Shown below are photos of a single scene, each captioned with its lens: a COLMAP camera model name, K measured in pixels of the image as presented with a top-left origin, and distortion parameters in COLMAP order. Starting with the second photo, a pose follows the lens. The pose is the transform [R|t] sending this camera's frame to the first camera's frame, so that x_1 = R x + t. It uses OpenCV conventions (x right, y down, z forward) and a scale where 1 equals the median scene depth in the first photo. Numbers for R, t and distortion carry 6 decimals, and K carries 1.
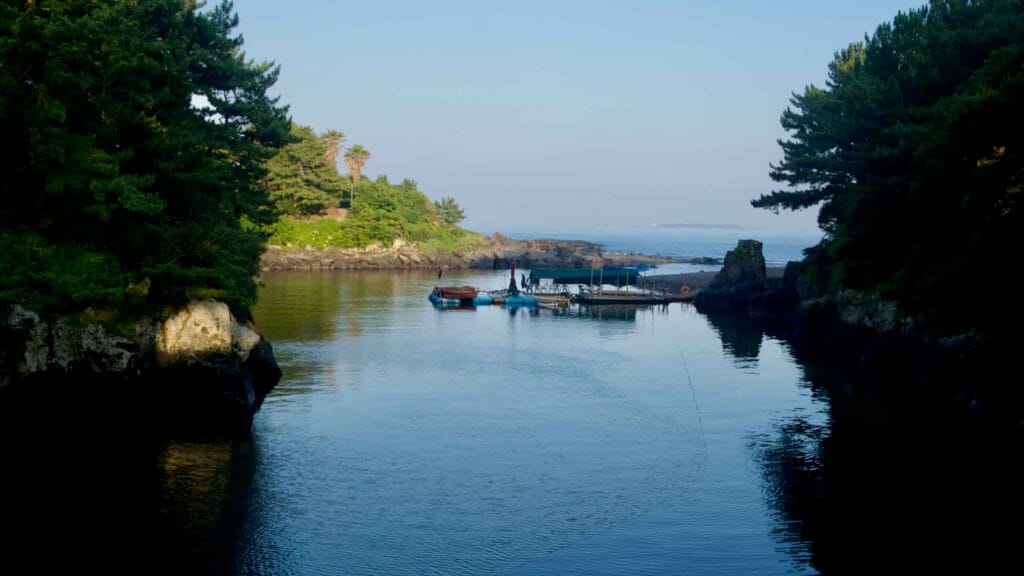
lens RADIAL K [[1212.6, 0, 531.8], [0, 1212.6, 291.6], [0, 0, 1]] dist [0.117732, 0.005520]
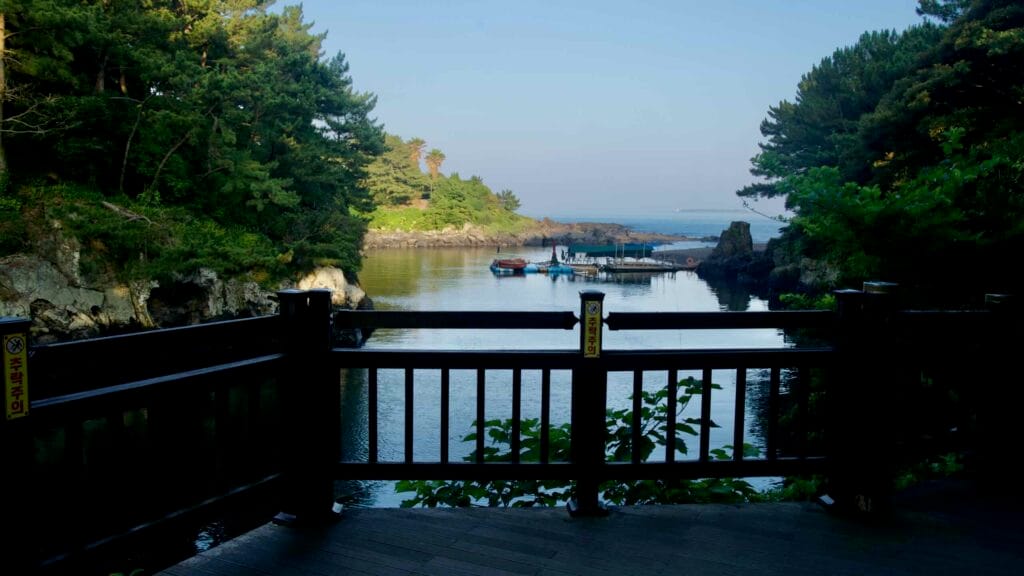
lens RADIAL K [[1212.6, 0, 531.8], [0, 1212.6, 291.6], [0, 0, 1]] dist [0.117732, 0.005520]
pose [[0.997530, -0.003539, -0.070154, 0.054217], [0.004329, 0.999929, 0.011107, 0.017103], [0.070109, -0.011383, 0.997474, -0.309613]]
